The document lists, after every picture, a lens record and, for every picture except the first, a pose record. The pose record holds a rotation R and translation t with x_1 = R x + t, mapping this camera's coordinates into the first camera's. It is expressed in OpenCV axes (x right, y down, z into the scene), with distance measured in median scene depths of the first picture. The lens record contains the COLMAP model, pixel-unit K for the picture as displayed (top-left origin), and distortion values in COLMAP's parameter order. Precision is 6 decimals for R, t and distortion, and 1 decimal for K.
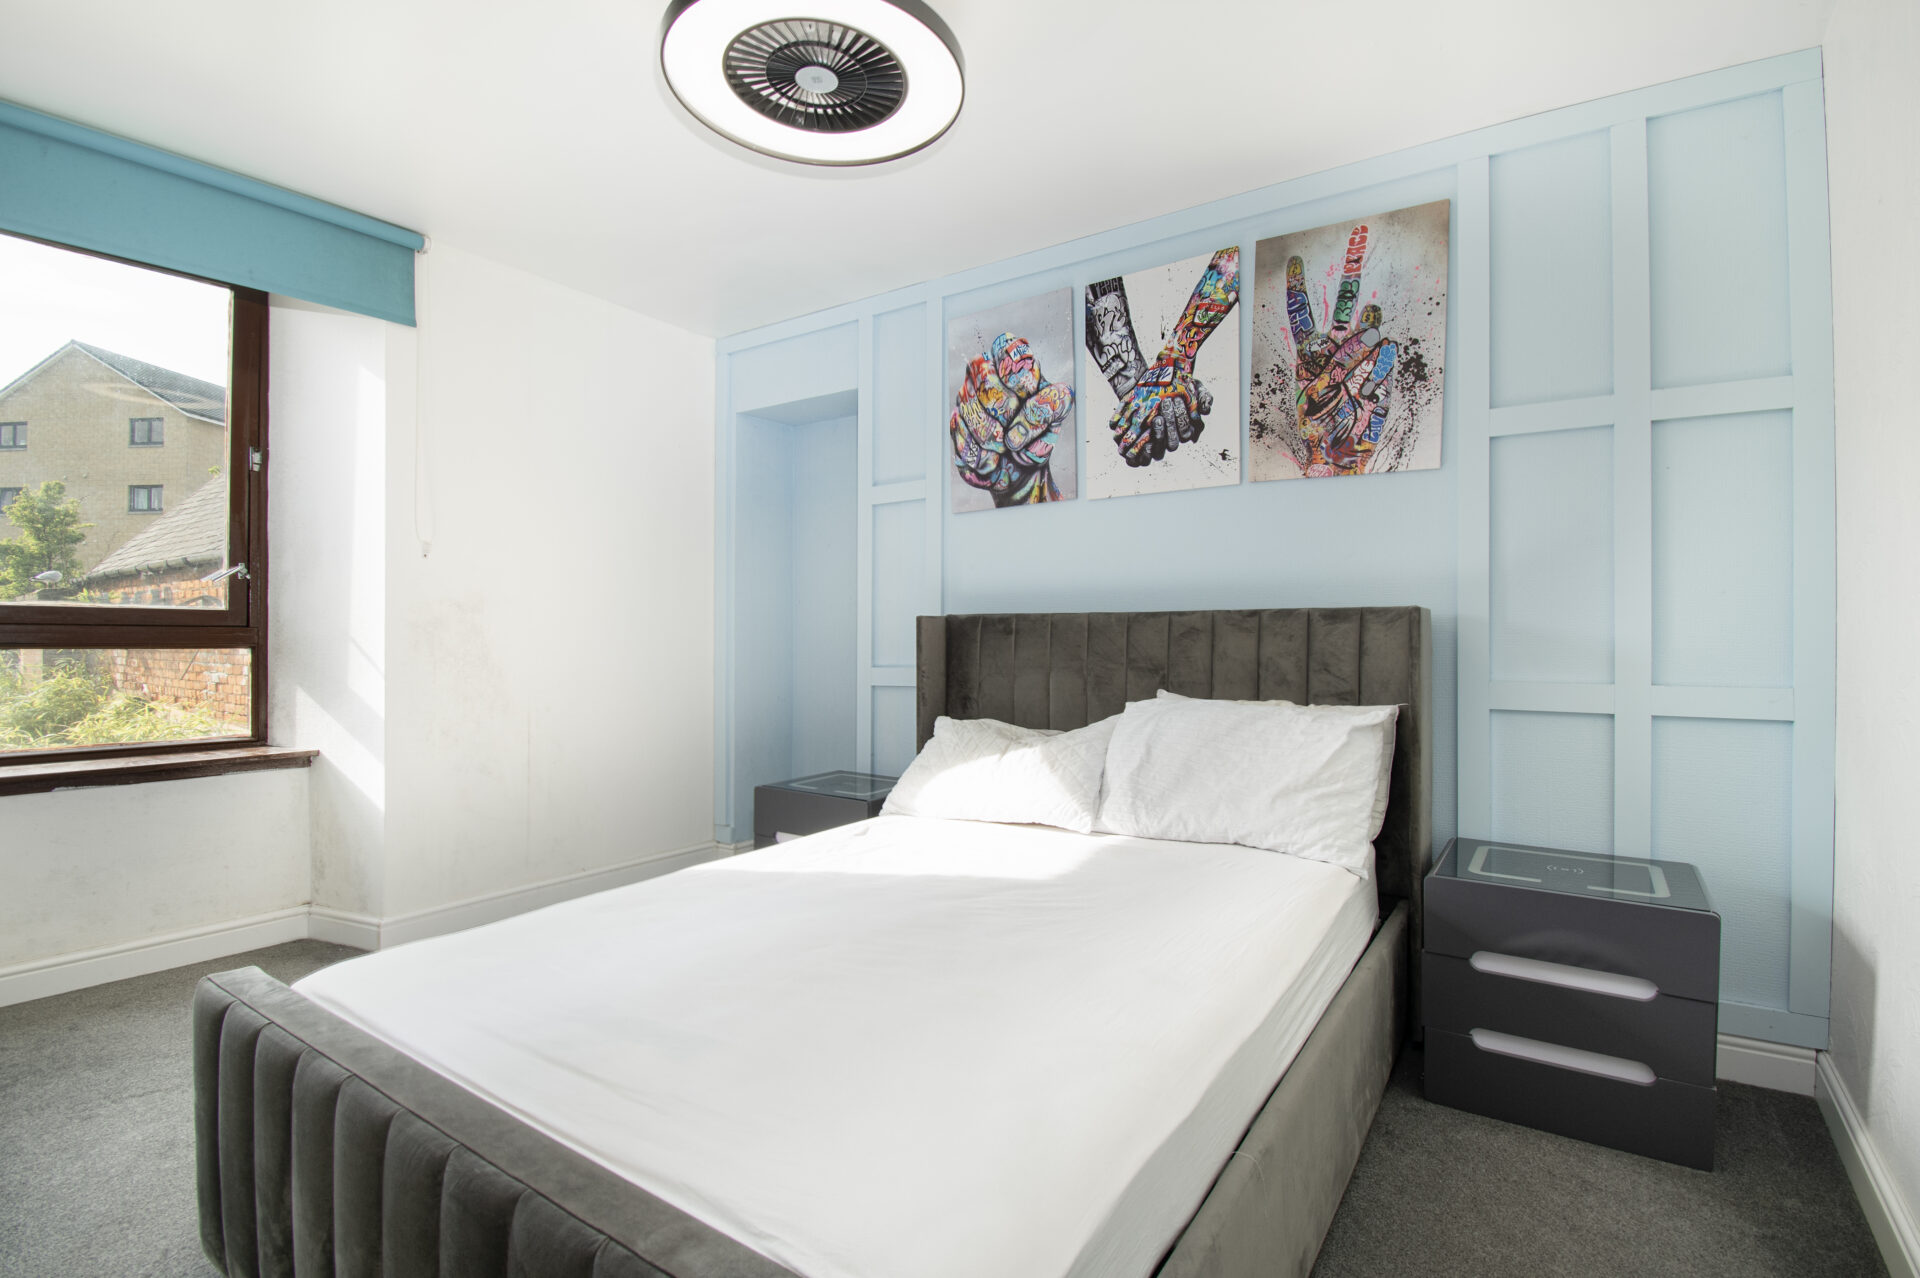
lens RADIAL K [[881.3, 0, 966.1], [0, 881.3, 635.3], [0, 0, 1]] dist [0.000524, 0.000046]
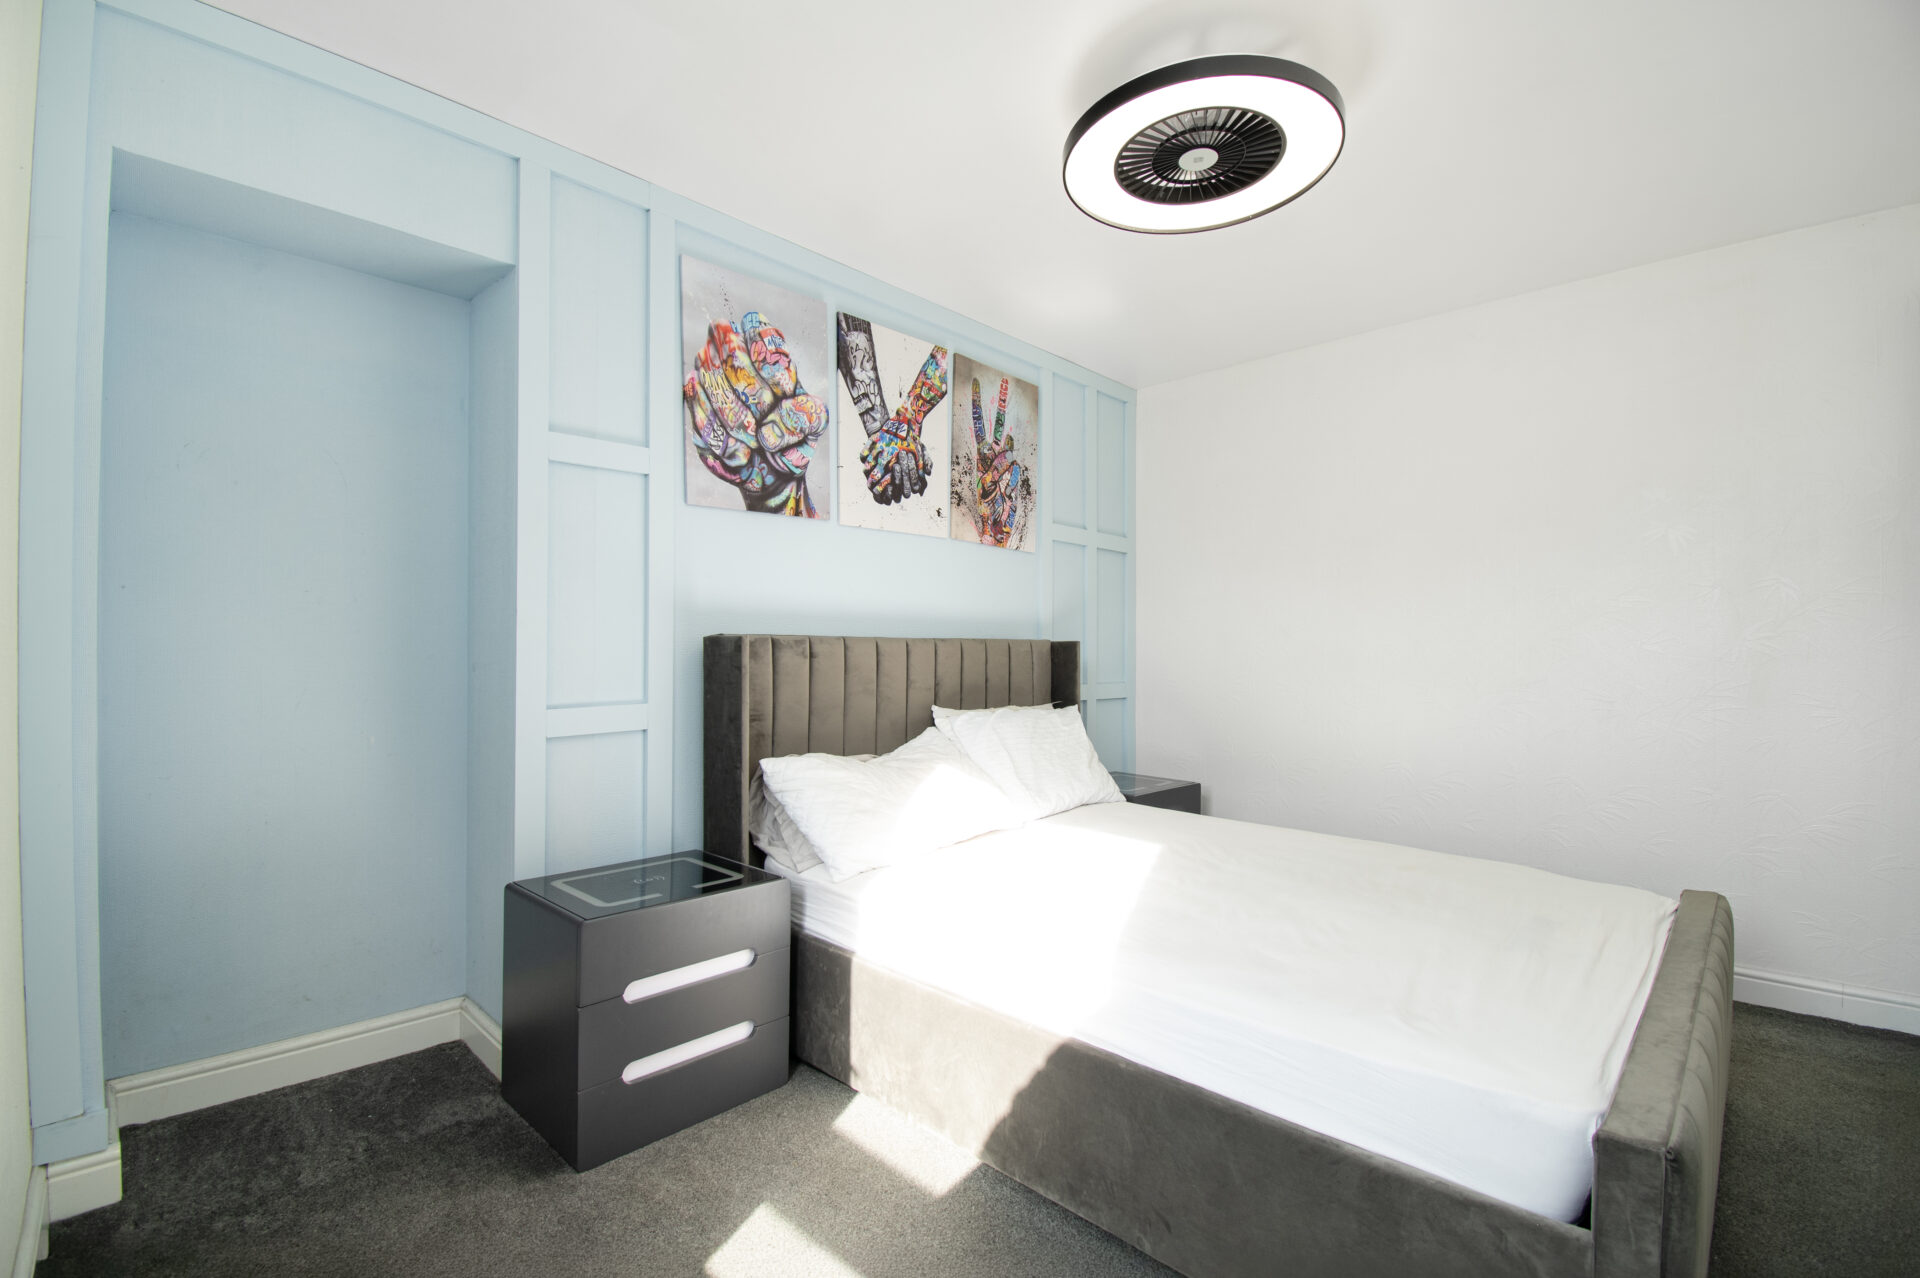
lens RADIAL K [[881.3, 0, 960.1], [0, 881.3, 645.7], [0, 0, 1]] dist [0.000524, 0.000046]
pose [[0.140194, 0.003381, 0.990118, -0.835073], [-0.008569, 0.999961, -0.002201, -0.012745], [-0.990087, -0.008176, 0.140218, 0.712195]]
